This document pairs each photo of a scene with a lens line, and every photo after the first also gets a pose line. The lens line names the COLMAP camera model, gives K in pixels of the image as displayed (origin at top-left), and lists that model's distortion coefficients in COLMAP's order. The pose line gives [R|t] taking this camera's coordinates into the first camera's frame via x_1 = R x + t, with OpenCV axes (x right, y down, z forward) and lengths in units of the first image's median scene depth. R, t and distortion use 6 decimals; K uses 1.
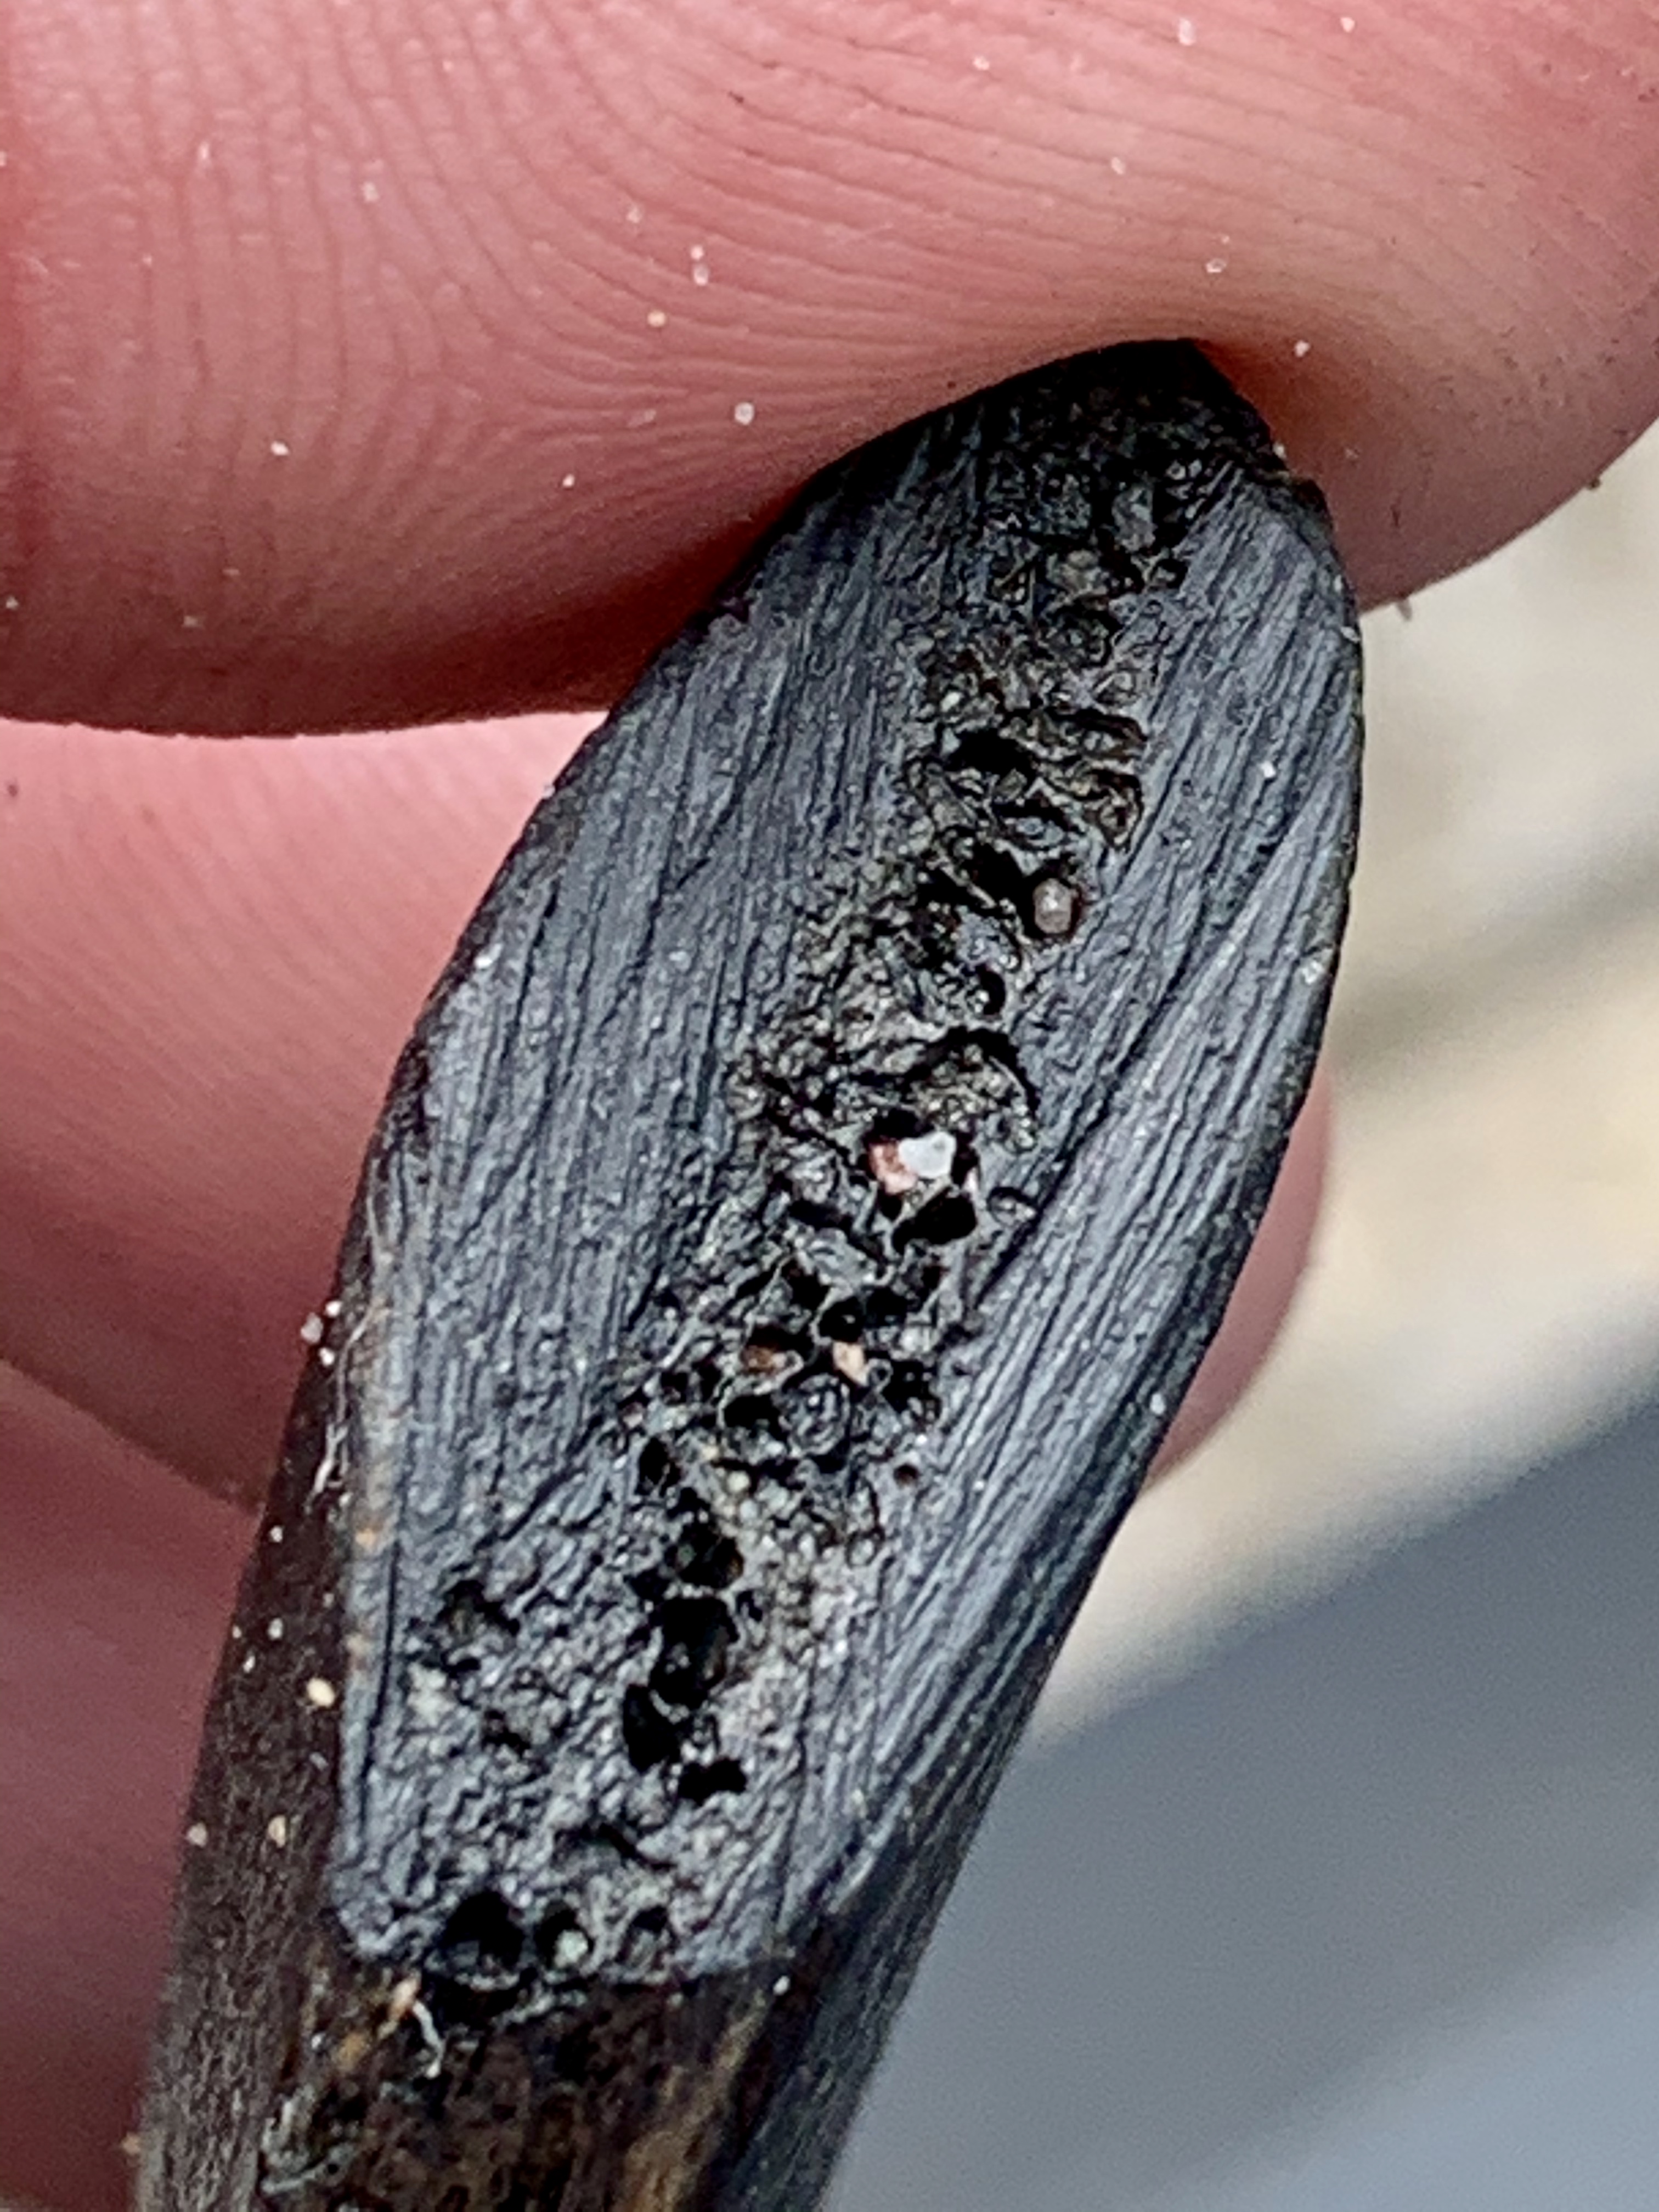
lens RADIAL K [[8337.2, 0, 829.1], [0, 8337.2, 1105.2], [0, 0, 1]] dist [-0.249613, 0.000000]
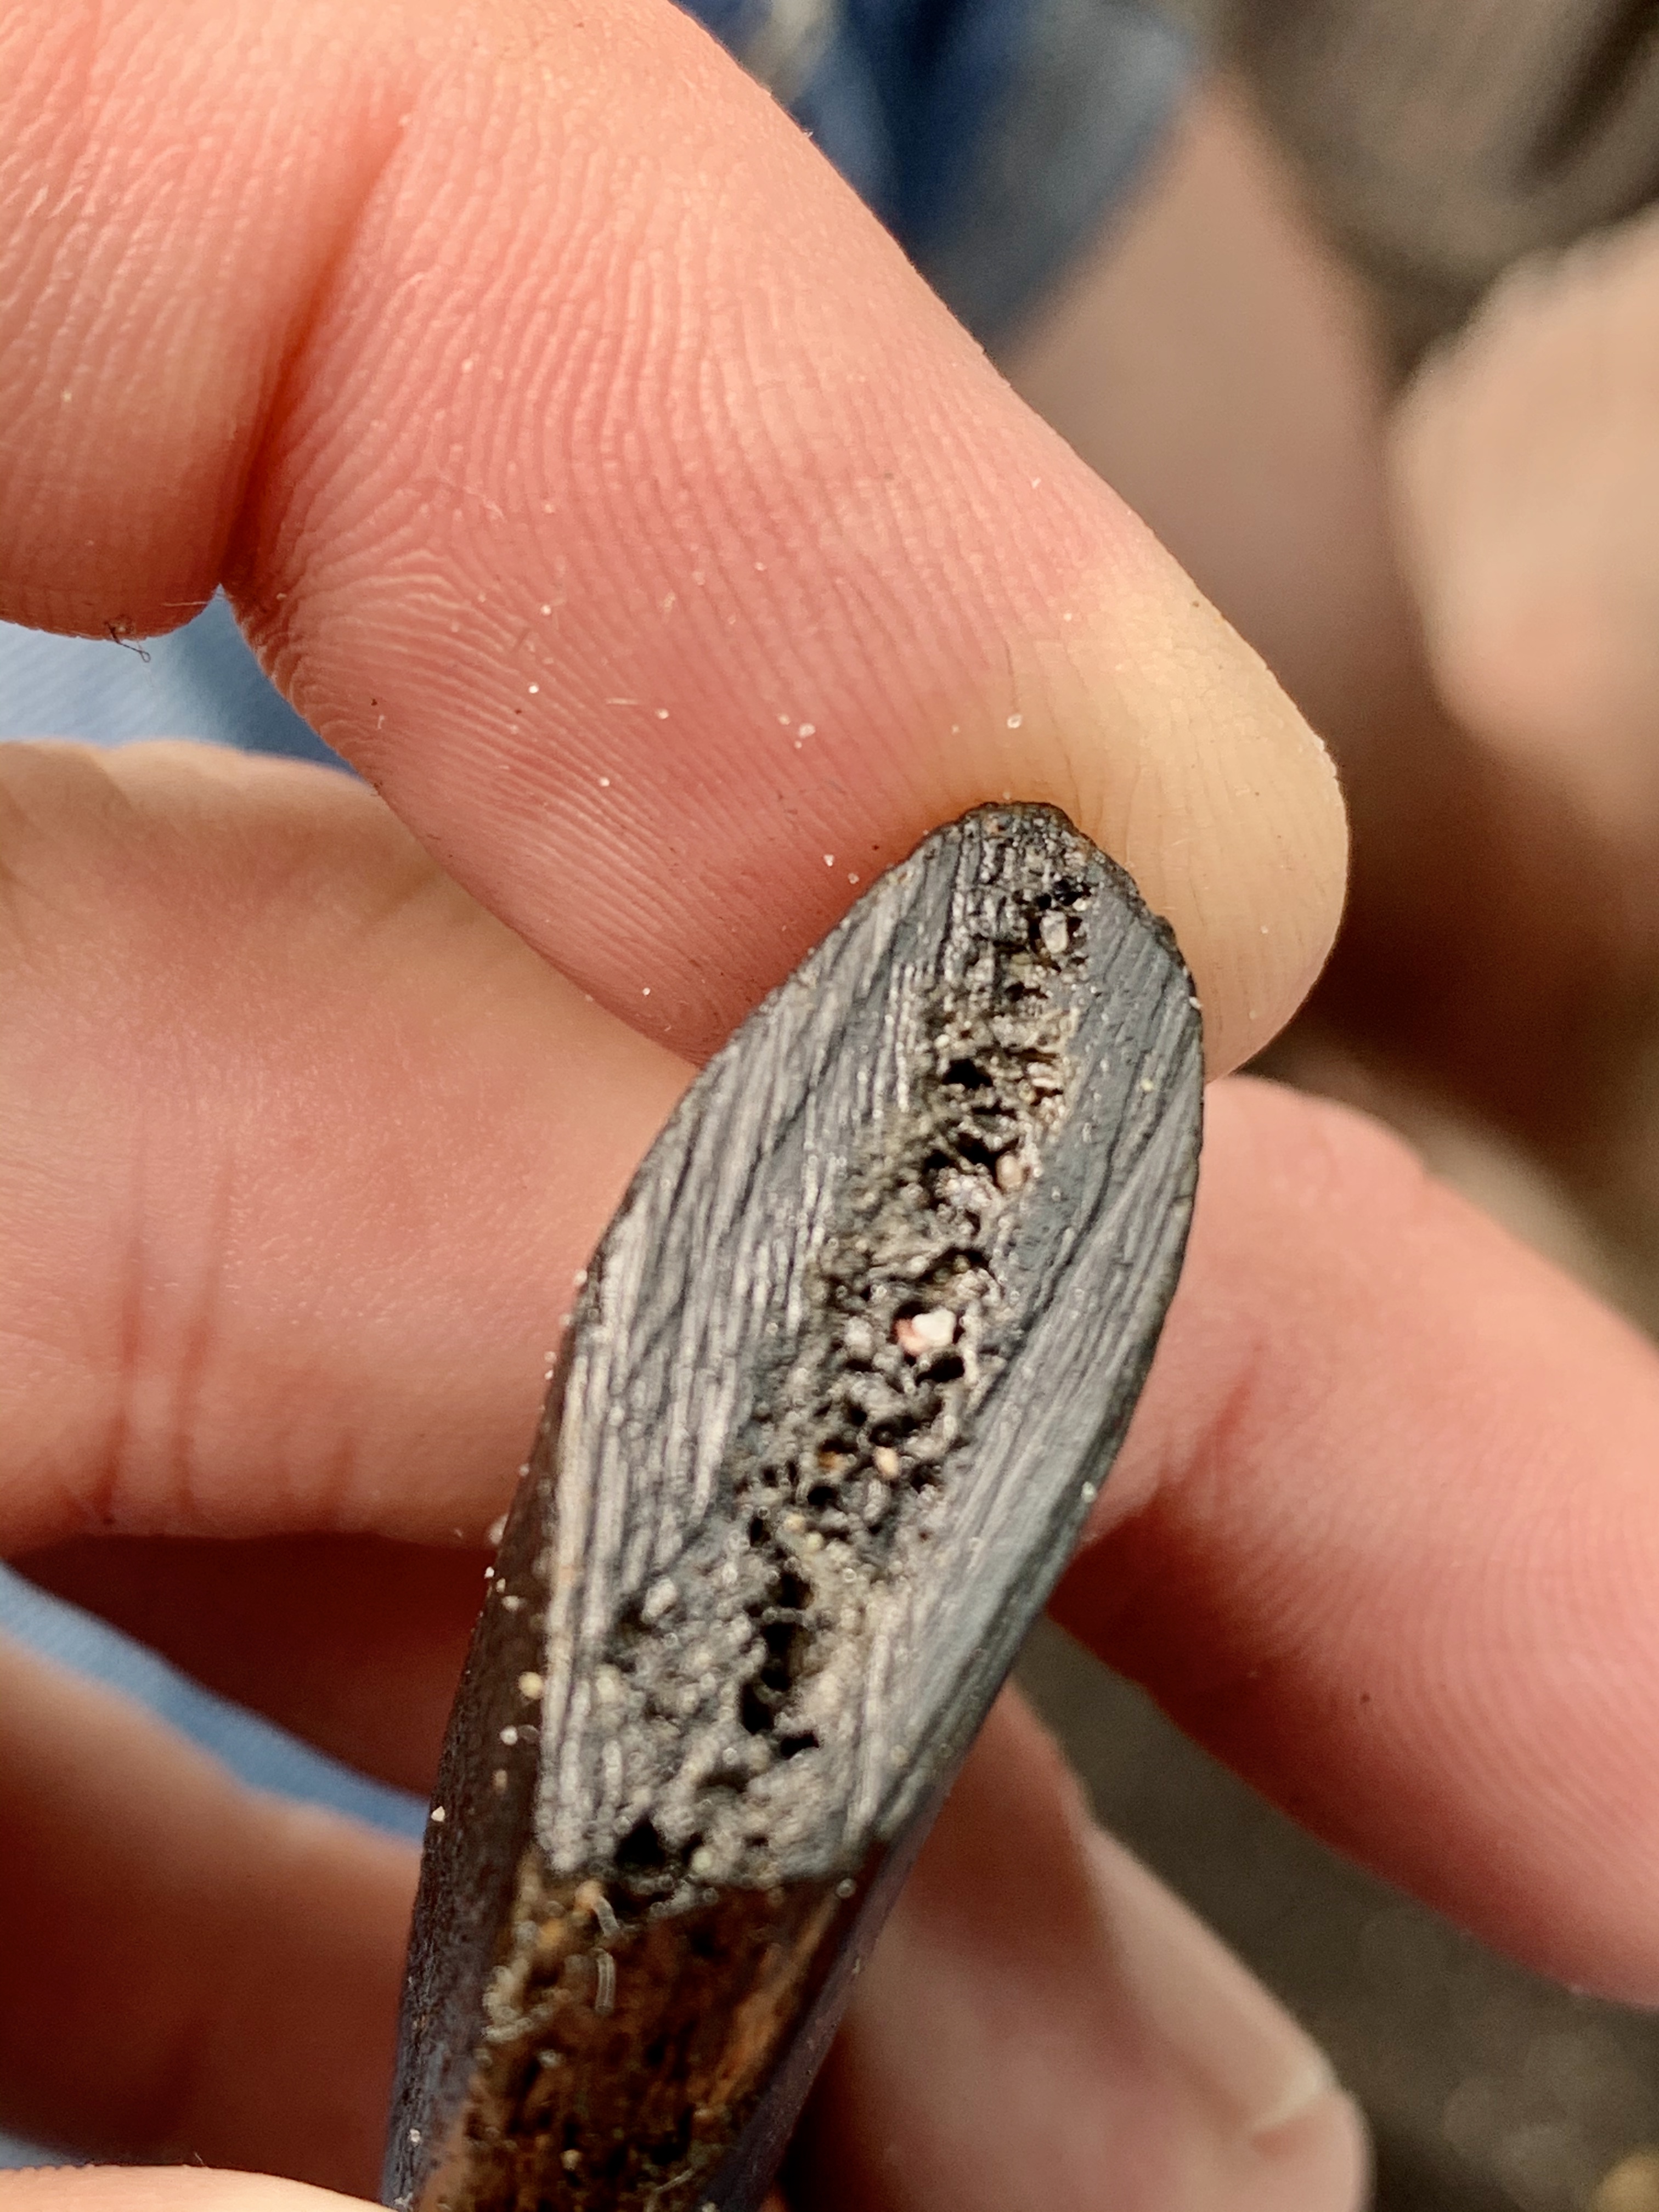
lens RADIAL K [[3460.3, 0, 827.5], [0, 3460.3, 1109.7], [0, 0, 1]] dist [0.003904, 0.000000]
pose [[0.998948, -0.000396, 0.045854, -0.036568], [0.007877, 0.986579, -0.163096, 0.069742], [-0.045174, 0.163286, 0.985544, 0.374878]]
